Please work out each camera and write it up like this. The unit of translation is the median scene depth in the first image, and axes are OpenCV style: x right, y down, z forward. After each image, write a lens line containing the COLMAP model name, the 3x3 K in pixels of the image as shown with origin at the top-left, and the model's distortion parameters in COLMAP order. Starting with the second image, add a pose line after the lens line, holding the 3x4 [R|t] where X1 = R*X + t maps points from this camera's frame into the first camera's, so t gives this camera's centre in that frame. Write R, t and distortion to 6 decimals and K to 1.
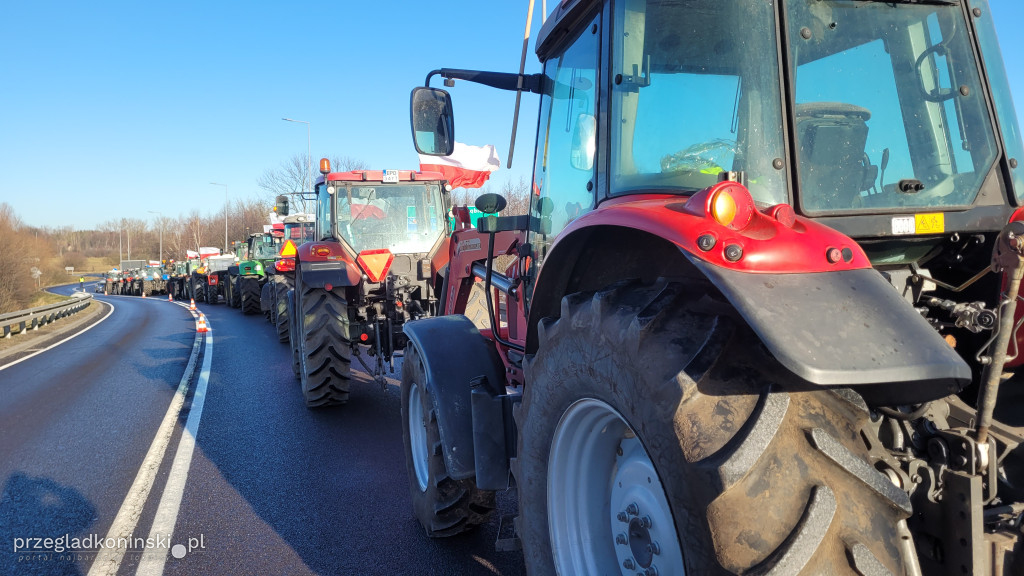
lens RADIAL K [[784.0, 0, 518.9], [0, 784.0, 281.6], [0, 0, 1]] dist [0.042046, 0.001471]
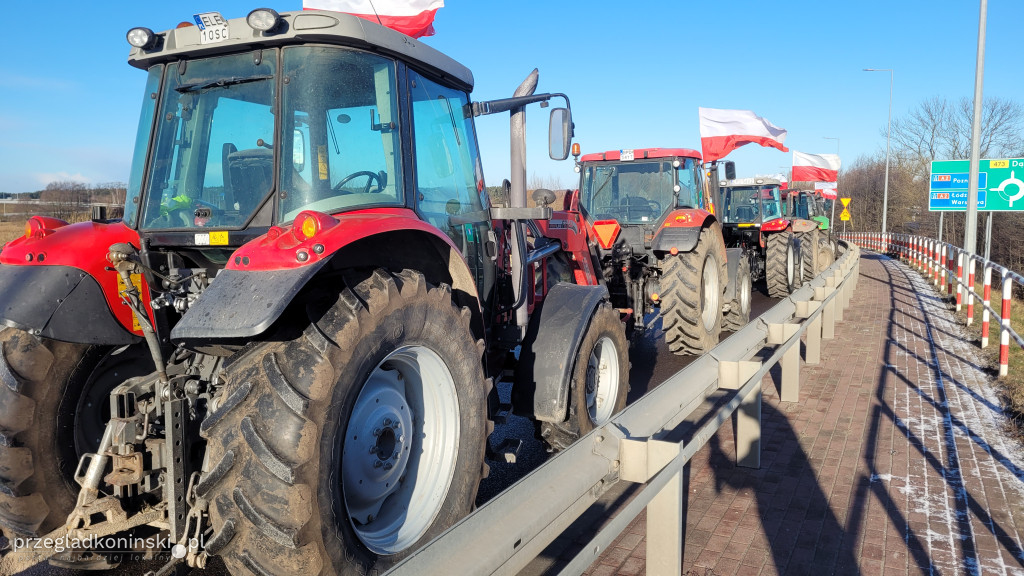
lens RADIAL K [[784.0, 0, 518.9], [0, 784.0, 281.6], [0, 0, 1]] dist [0.042046, 0.001471]
pose [[0.702436, 0.080151, -0.707219, 0.581710], [-0.036691, 0.996396, 0.076481, -0.037395], [0.710800, -0.027774, 0.702845, 0.107011]]
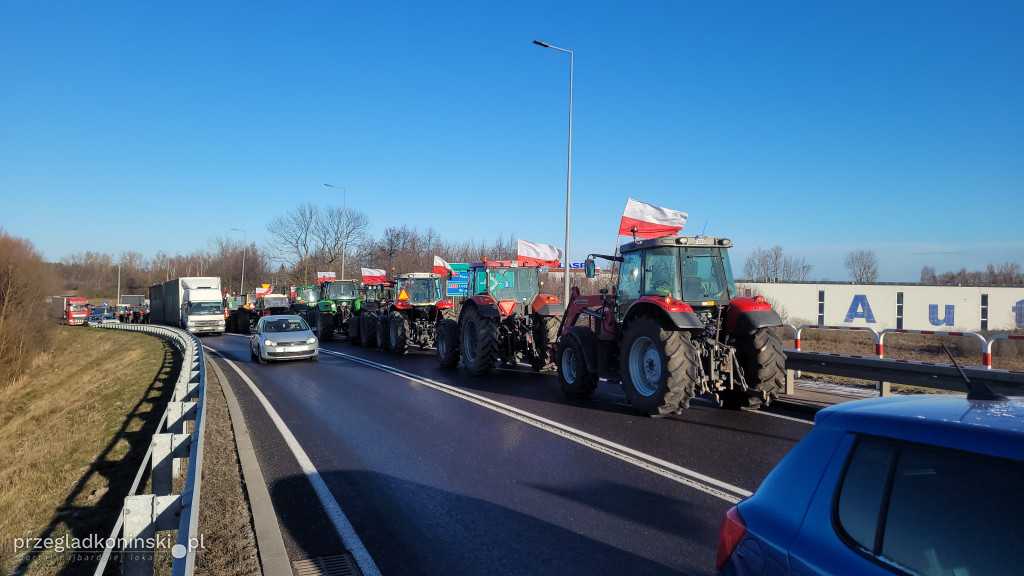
lens RADIAL K [[784.0, 0, 518.9], [0, 784.0, 281.6], [0, 0, 1]] dist [0.042046, 0.001471]
pose [[0.998456, 0.027290, 0.048388, -0.269260], [-0.024556, 0.998116, -0.056223, 0.028427], [-0.049831, 0.054948, 0.997245, -1.134248]]
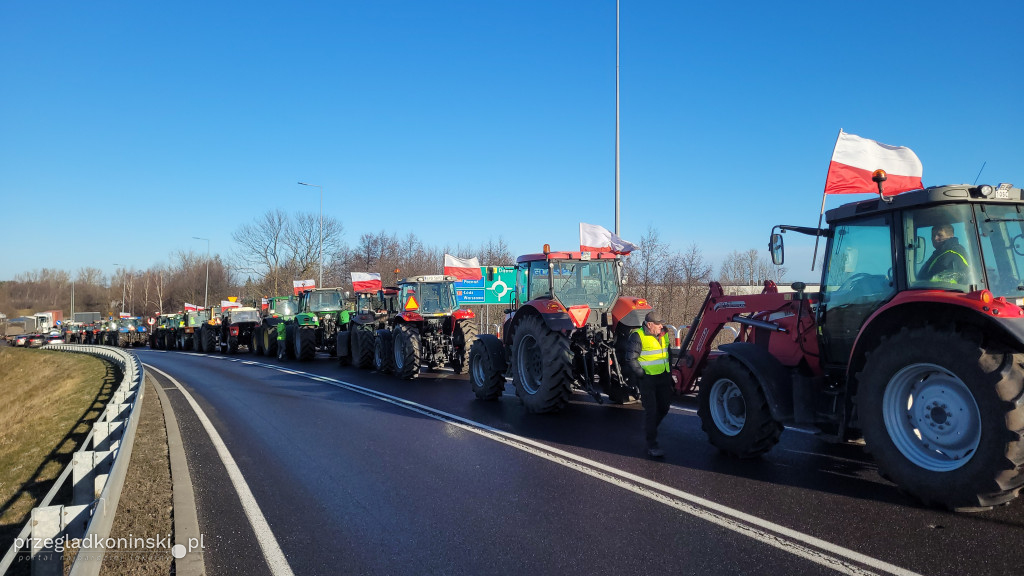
lens RADIAL K [[784.0, 0, 518.9], [0, 784.0, 281.6], [0, 0, 1]] dist [0.042046, 0.001471]
pose [[0.996210, 0.007692, 0.086642, -0.450310], [-0.001801, 0.997693, -0.067862, 0.015074], [-0.086964, 0.067448, 0.993926, -0.486352]]
